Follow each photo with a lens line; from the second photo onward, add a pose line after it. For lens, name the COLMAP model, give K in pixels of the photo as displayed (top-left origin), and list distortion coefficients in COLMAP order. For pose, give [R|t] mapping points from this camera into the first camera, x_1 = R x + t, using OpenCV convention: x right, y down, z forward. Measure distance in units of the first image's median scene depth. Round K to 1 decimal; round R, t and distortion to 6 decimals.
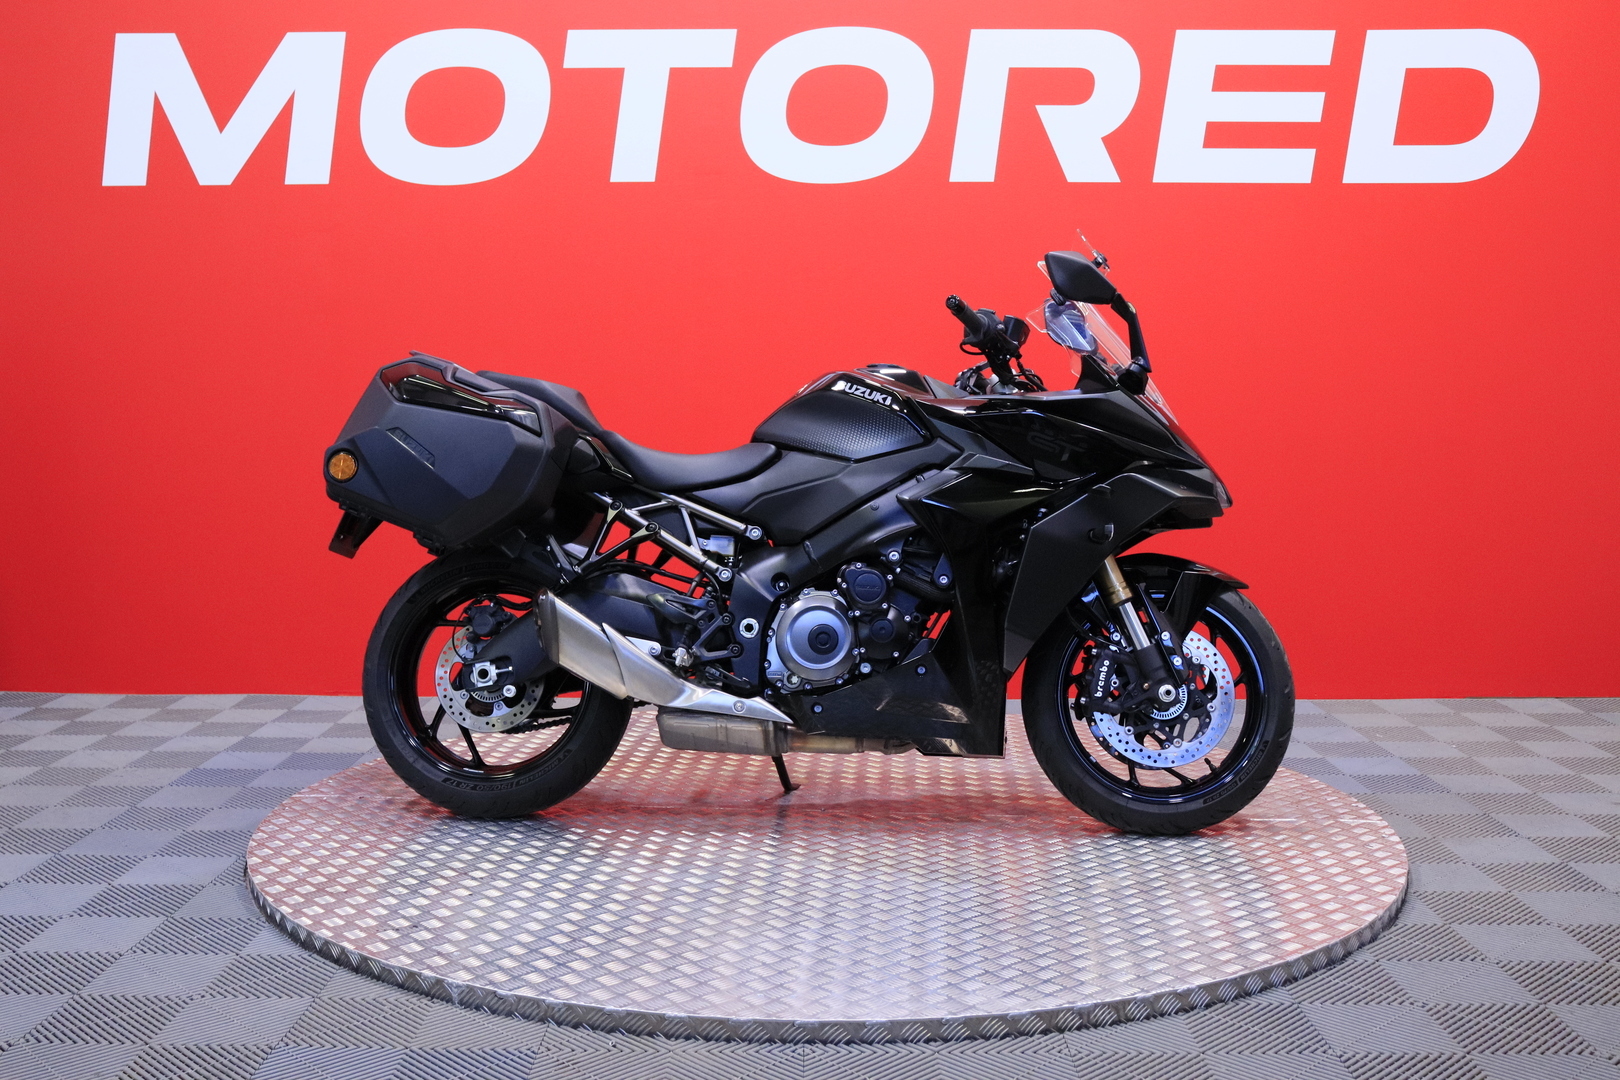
lens RADIAL K [[1713.5, 0, 810.0], [0, 1713.5, 540.0], [0, 0, 1]] dist [-0.151670, 0.333316]
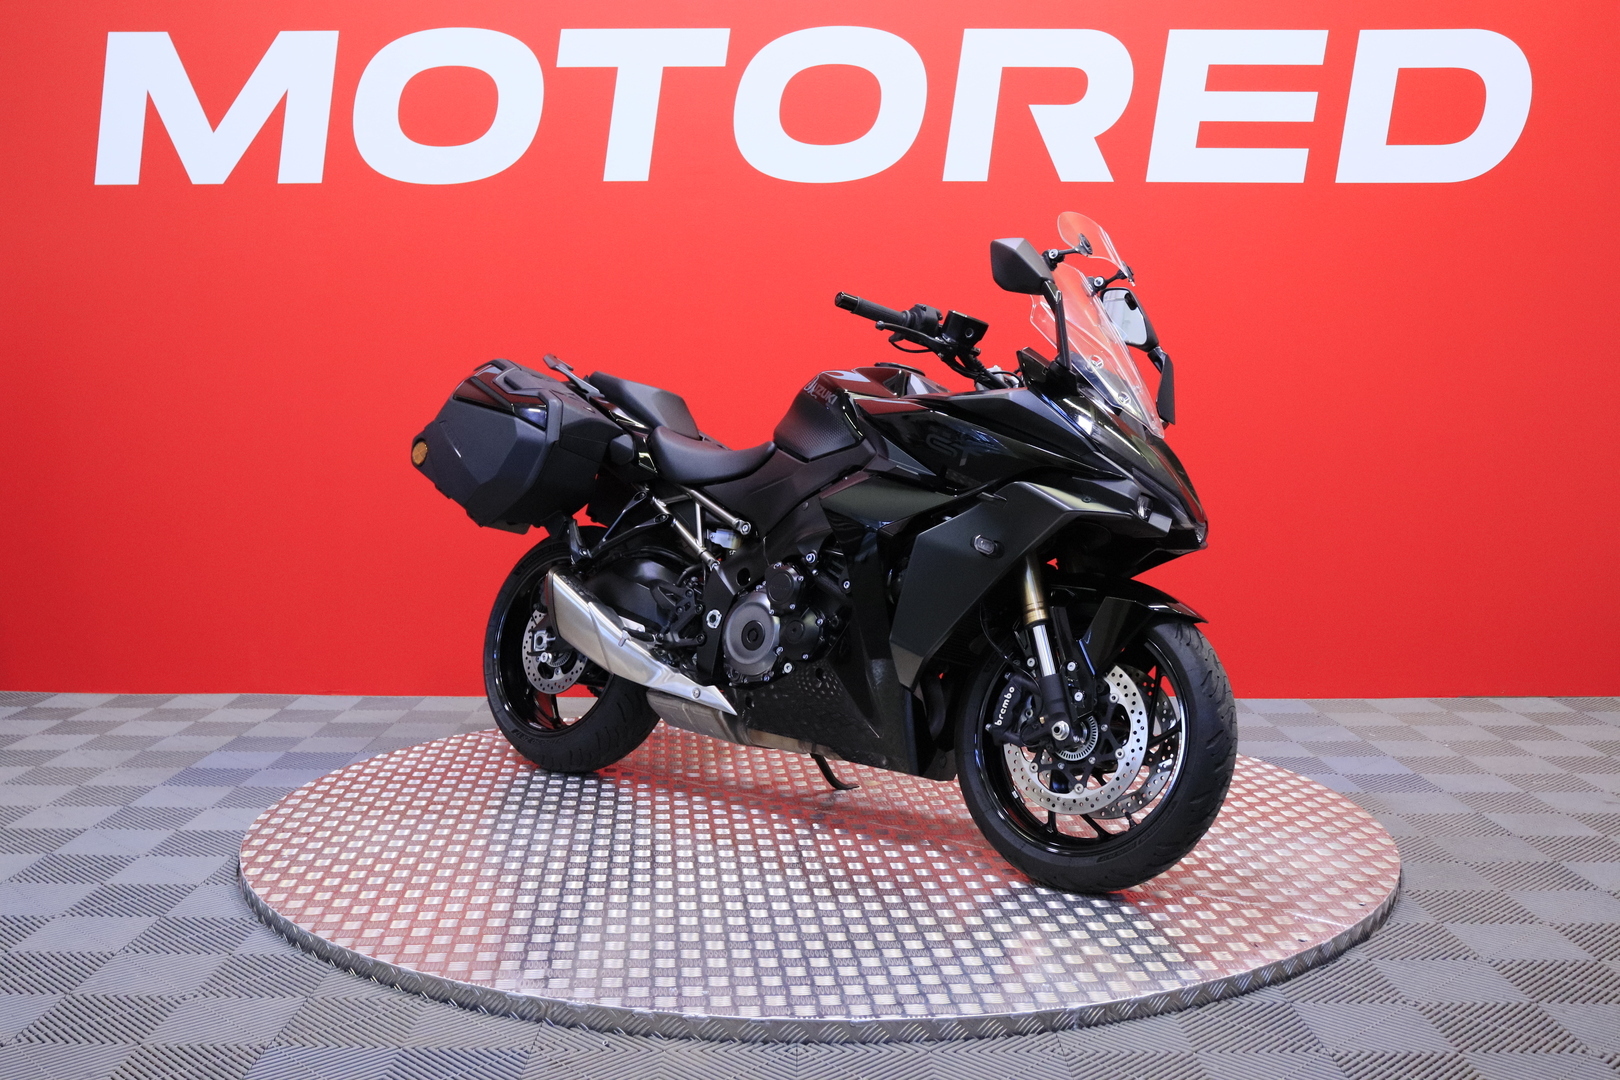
lens RADIAL K [[1713.5, 0, 810.0], [0, 1713.5, 540.0], [0, 0, 1]] dist [-0.151670, 0.333316]
pose [[0.795163, 0.054519, -0.603940, 0.631822], [-0.056820, 0.998267, 0.015304, -0.015348], [0.603727, 0.022147, 0.796883, 0.206547]]
